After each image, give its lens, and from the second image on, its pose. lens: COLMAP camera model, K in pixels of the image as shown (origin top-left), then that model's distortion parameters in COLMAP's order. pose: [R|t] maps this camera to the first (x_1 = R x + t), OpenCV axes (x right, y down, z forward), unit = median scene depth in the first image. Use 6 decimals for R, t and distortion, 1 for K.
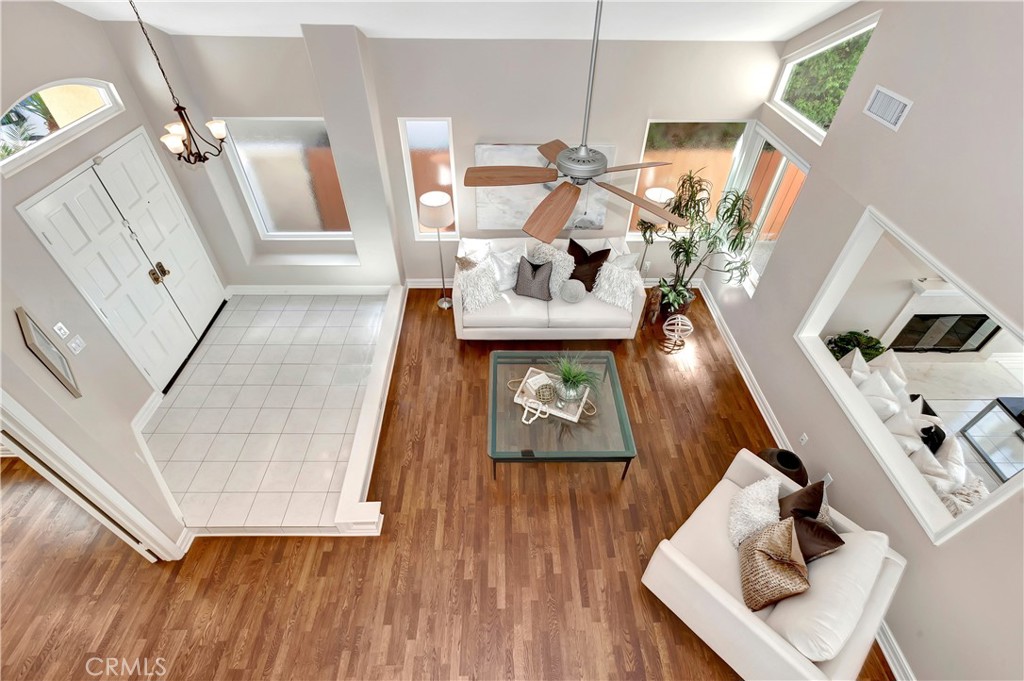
lens RADIAL K [[476.5, 0, 507.2], [0, 476.5, 346.3], [0, 0, 1]] dist [-0.000041, 0.003766]
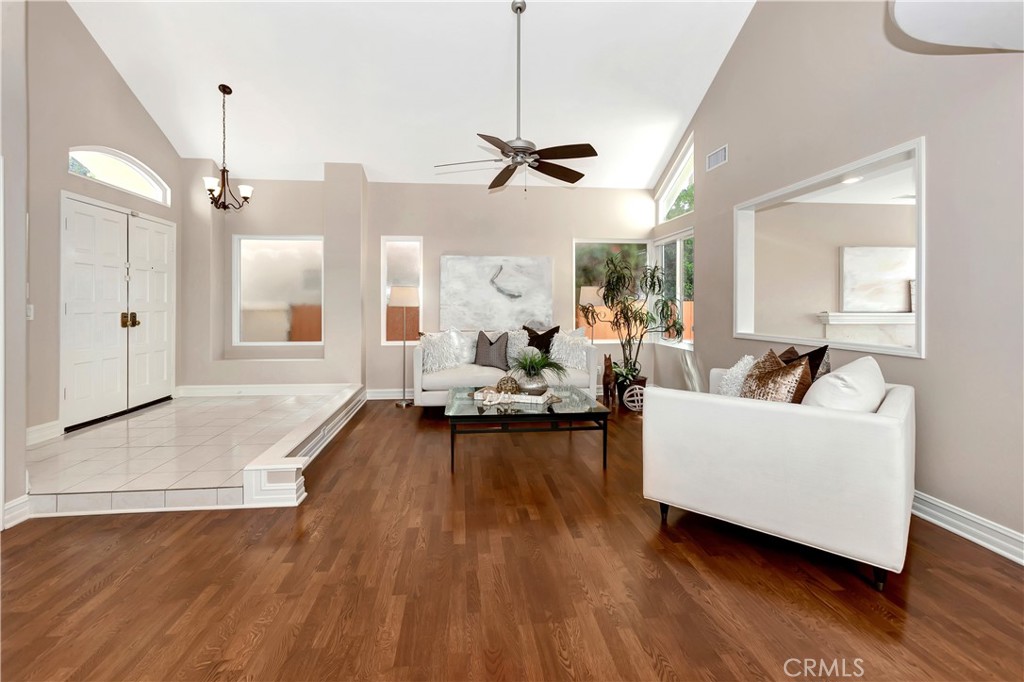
lens RADIAL K [[476.5, 0, 505.8], [0, 476.5, 311.6], [0, 0, 1]] dist [-0.000041, 0.003766]
pose [[0.996683, -0.004252, 0.081265, -0.000184], [0.058811, 0.727840, -0.683221, 0.660183], [-0.056243, 0.685734, 0.725676, 0.211947]]
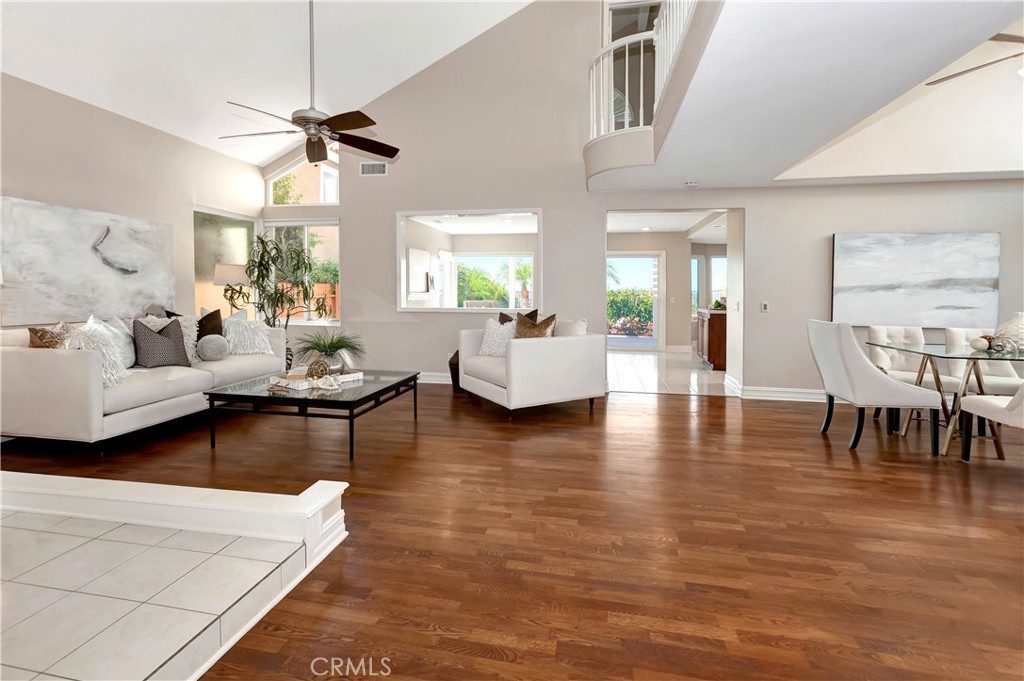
lens RADIAL K [[476.5, 0, 508.8], [0, 476.5, 314.0], [0, 0, 1]] dist [-0.000041, 0.003766]
pose [[0.200924, -0.050198, 0.978320, -0.753239], [0.673632, 0.732163, -0.100781, 0.365069], [-0.711231, 0.679277, 0.180924, 0.519690]]
